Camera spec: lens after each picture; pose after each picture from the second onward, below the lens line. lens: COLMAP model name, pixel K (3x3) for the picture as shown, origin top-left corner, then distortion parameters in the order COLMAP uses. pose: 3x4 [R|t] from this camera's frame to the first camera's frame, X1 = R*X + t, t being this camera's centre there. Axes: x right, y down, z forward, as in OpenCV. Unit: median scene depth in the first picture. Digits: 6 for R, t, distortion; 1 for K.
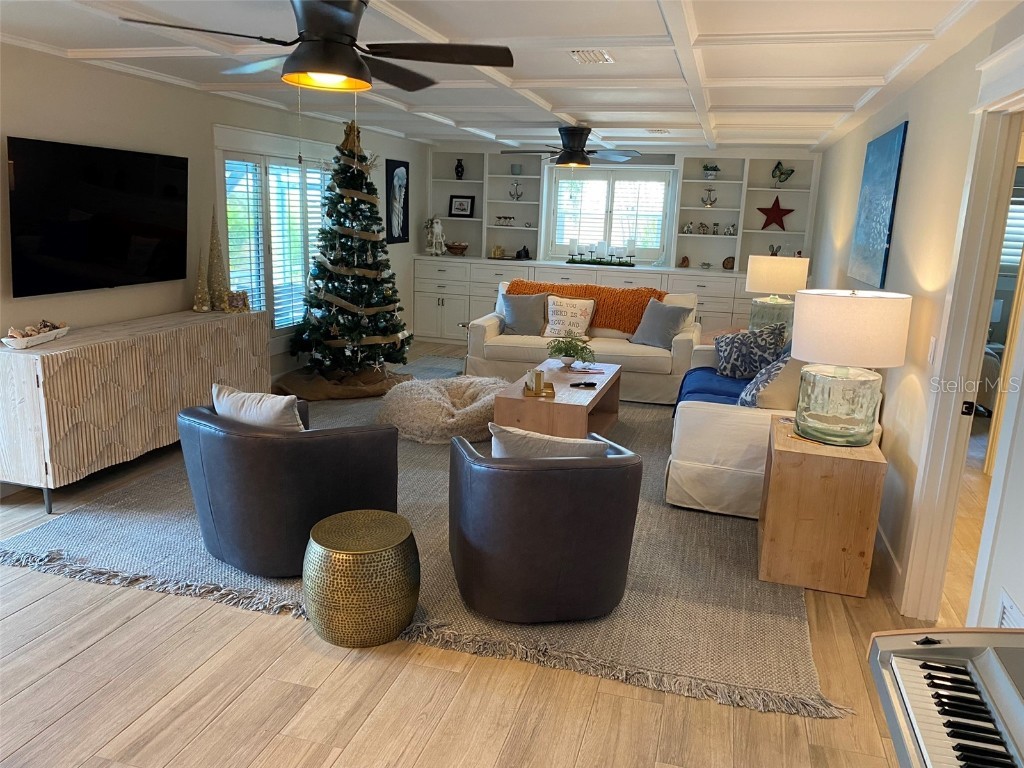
lens RADIAL K [[783.5, 0, 512.0], [0, 783.5, 384.0], [0, 0, 1]] dist [0.043328, -0.049282]
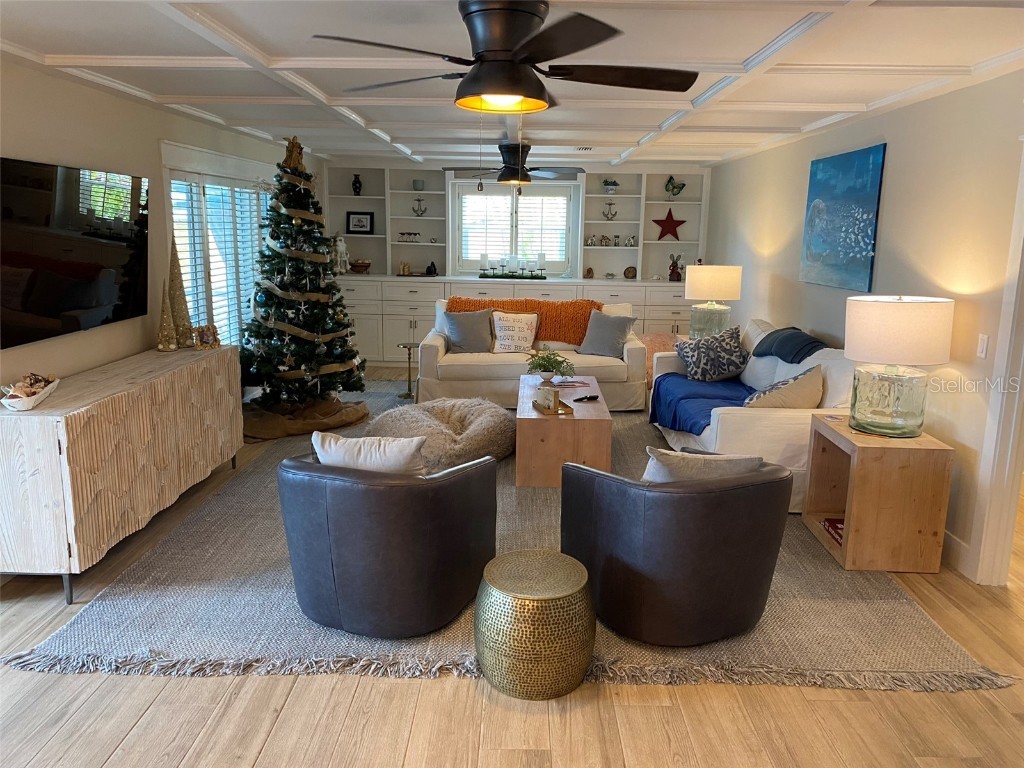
lens RADIAL K [[780.6, 0, 524.2], [0, 780.6, 371.2], [0, 0, 1]] dist [0.048491, -0.058772]
pose [[0.963469, -0.068848, 0.258820, -0.177394], [0.076071, 0.996940, -0.017985, -0.016479], [-0.256790, 0.037016, 0.965758, 0.034426]]
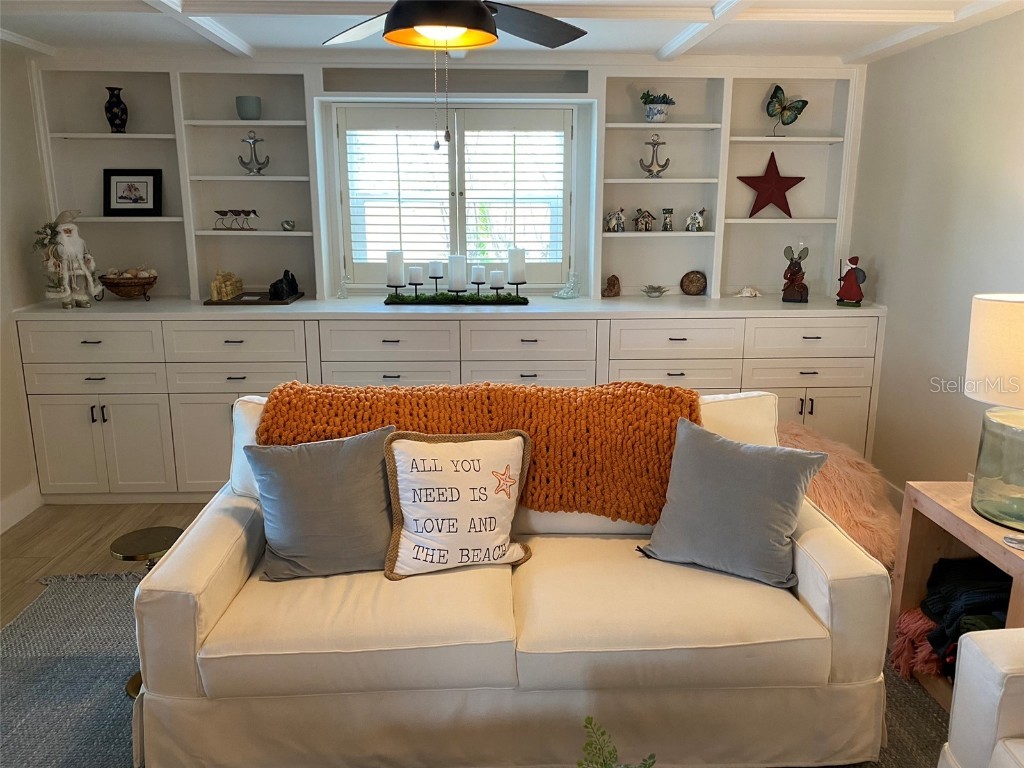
lens RADIAL K [[785.0, 0, 528.0], [0, 785.0, 381.3], [0, 0, 1]] dist [0.051897, -0.113730]
pose [[0.944927, -0.106764, 0.309377, -0.000259], [0.103661, 0.994260, 0.026503, -0.141082], [-0.310430, 0.007027, 0.950570, 0.661961]]
